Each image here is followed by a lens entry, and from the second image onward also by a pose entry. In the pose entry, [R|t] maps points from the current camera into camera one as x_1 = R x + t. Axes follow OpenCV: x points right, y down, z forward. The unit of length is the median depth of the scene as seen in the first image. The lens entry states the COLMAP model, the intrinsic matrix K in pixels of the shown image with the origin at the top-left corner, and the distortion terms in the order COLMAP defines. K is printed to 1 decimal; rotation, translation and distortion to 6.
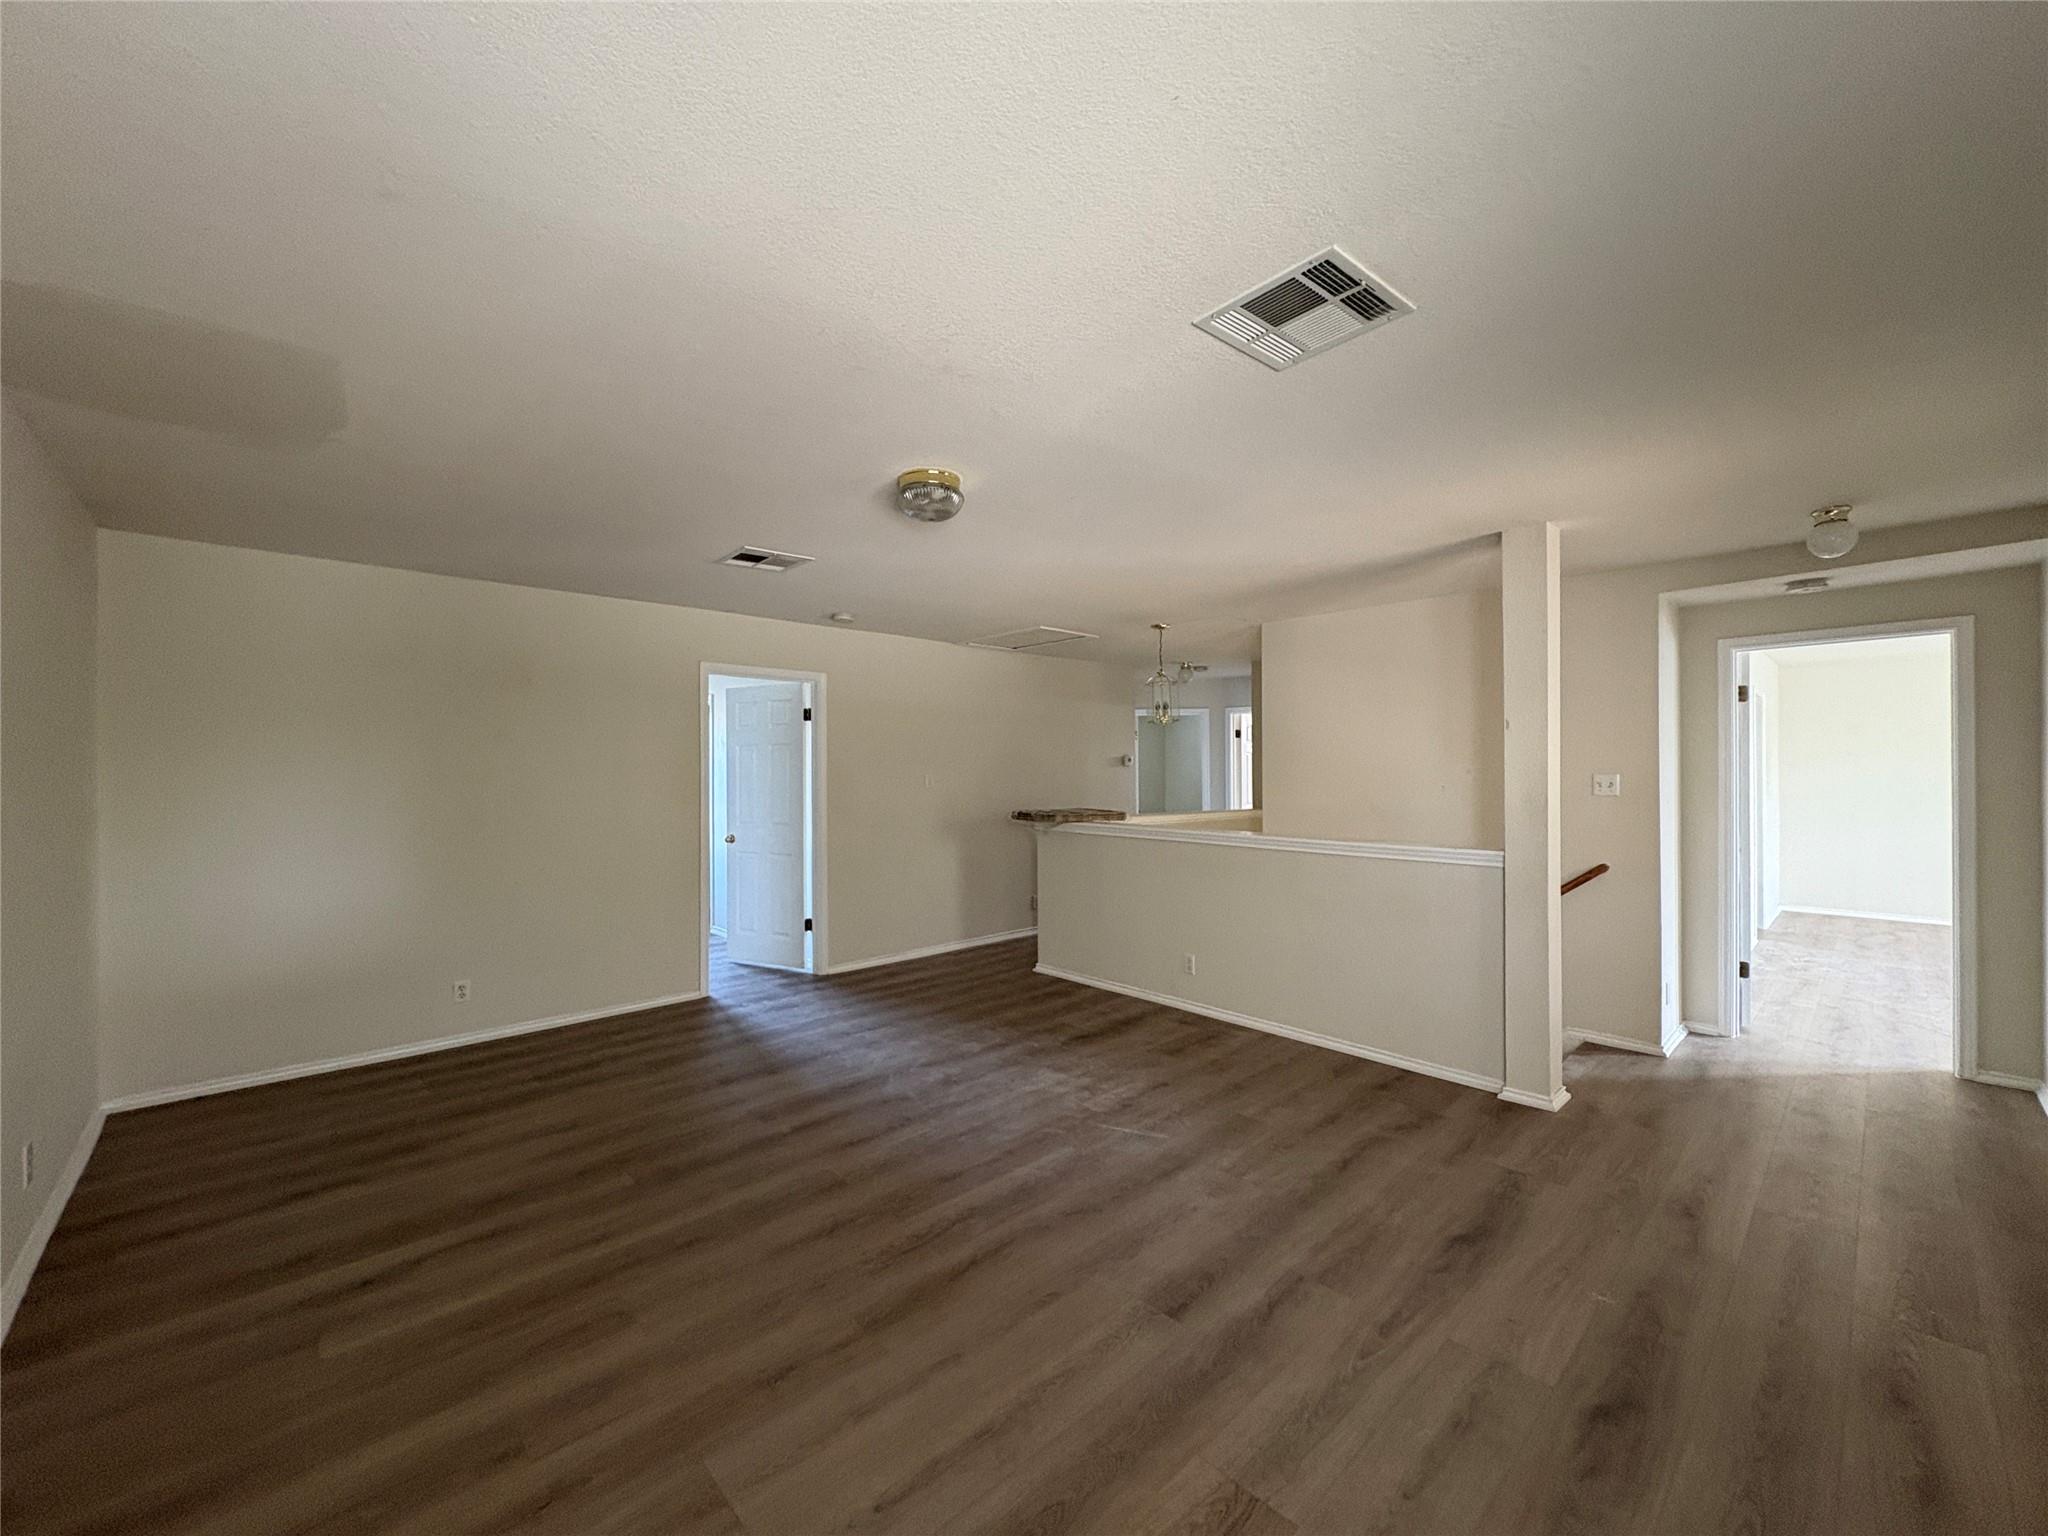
lens RADIAL K [[829.0, 0, 1024.0], [0, 829.0, 768.0], [0, 0, 1]] dist [-0.000039, 0.000014]
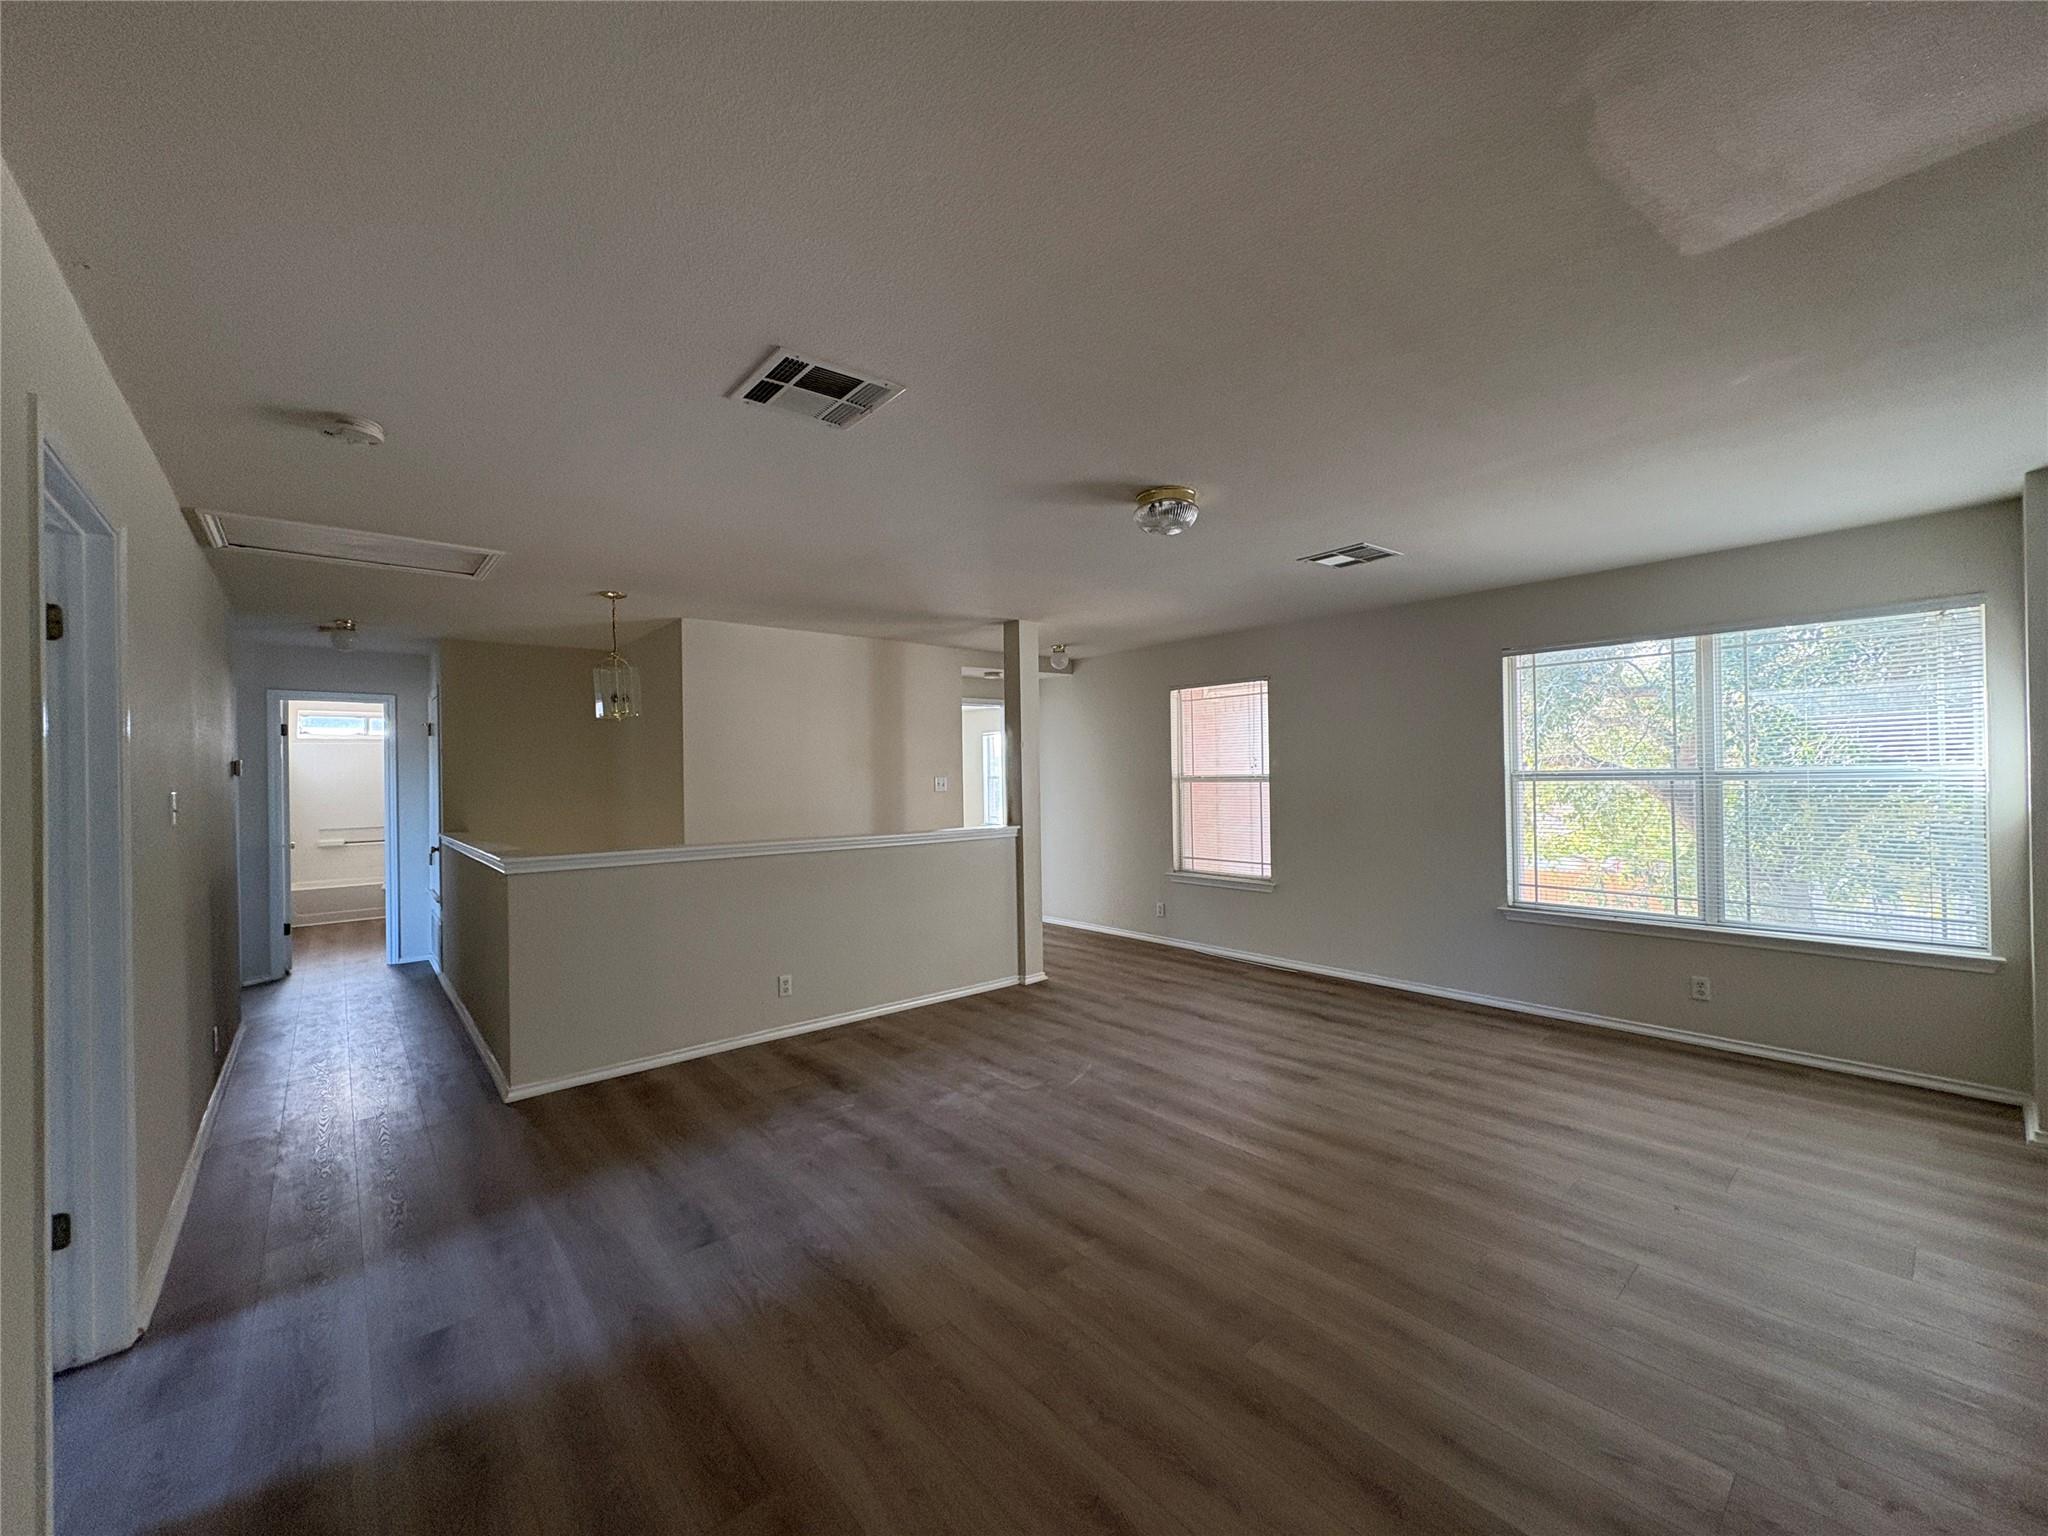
lens RADIAL K [[829.0, 0, 1024.0], [0, 829.0, 768.0], [0, 0, 1]] dist [-0.000039, 0.000014]
pose [[0.014613, 0.009615, 0.999847, -0.907886], [0.009204, 0.999910, -0.009750, 0.007758], [-0.999851, 0.009345, 0.014523, 0.905108]]
